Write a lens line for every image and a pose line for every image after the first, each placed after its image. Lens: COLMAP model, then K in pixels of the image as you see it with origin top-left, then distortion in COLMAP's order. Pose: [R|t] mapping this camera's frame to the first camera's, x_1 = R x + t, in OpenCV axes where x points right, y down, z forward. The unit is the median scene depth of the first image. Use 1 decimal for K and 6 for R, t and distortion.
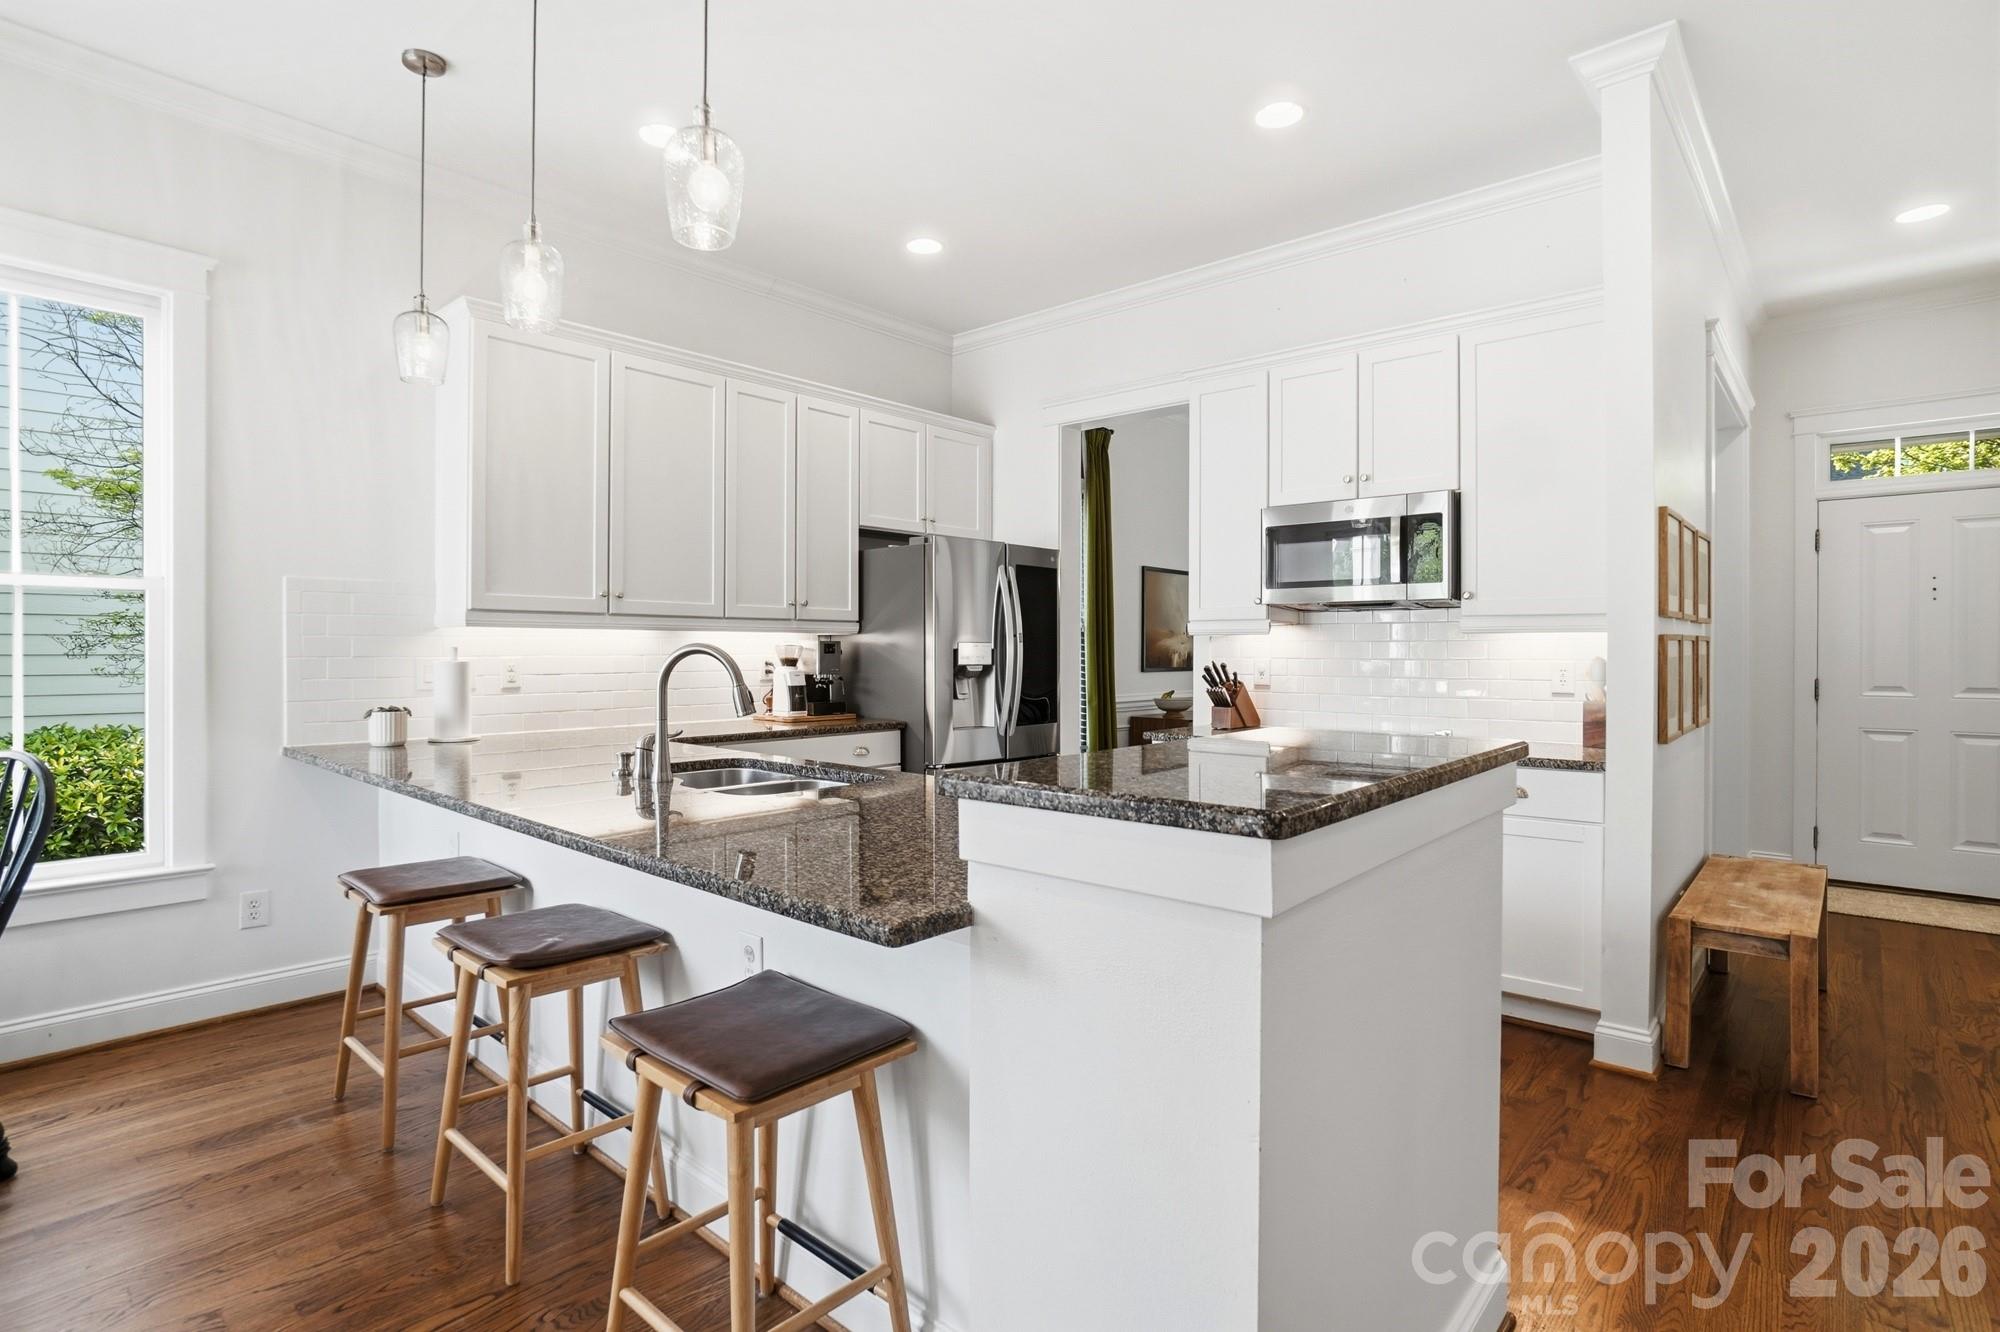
lens RADIAL K [[952.2, 0, 1004.5], [0, 952.2, 657.5], [0, 0, 1]] dist [-0.026813, 0.000130]
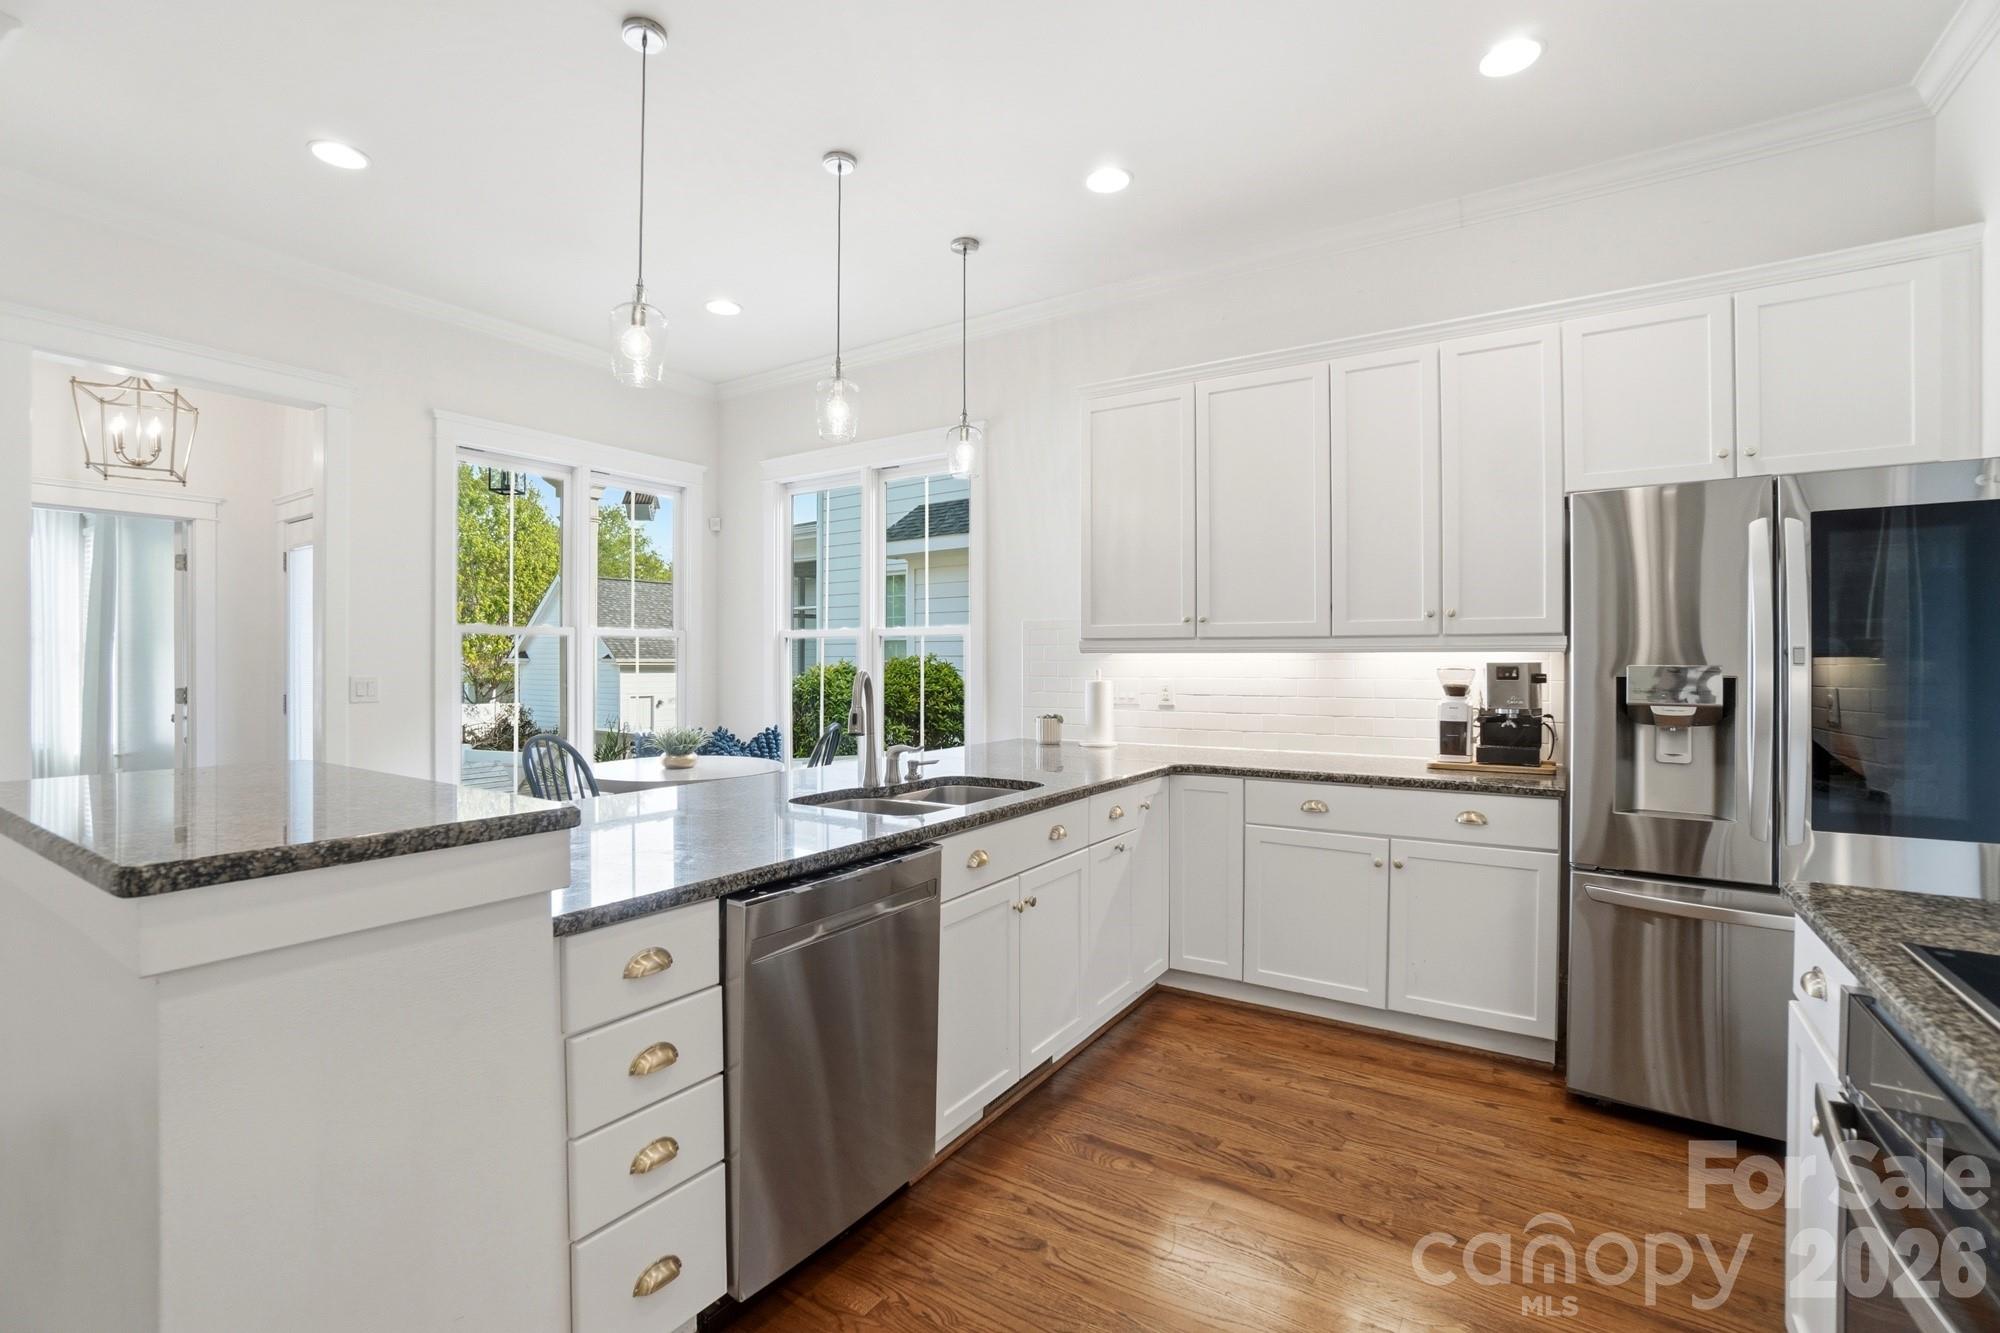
lens RADIAL K [[886.1, 0, 994.9], [0, 886.1, 656.6], [0, 0, 1]] dist [-0.045435, 0.015652]
pose [[0.162815, -0.006171, -0.986637, 0.417475], [-0.009135, 0.999928, -0.007761, -0.013887], [0.986614, 0.010276, 0.162747, 0.527846]]
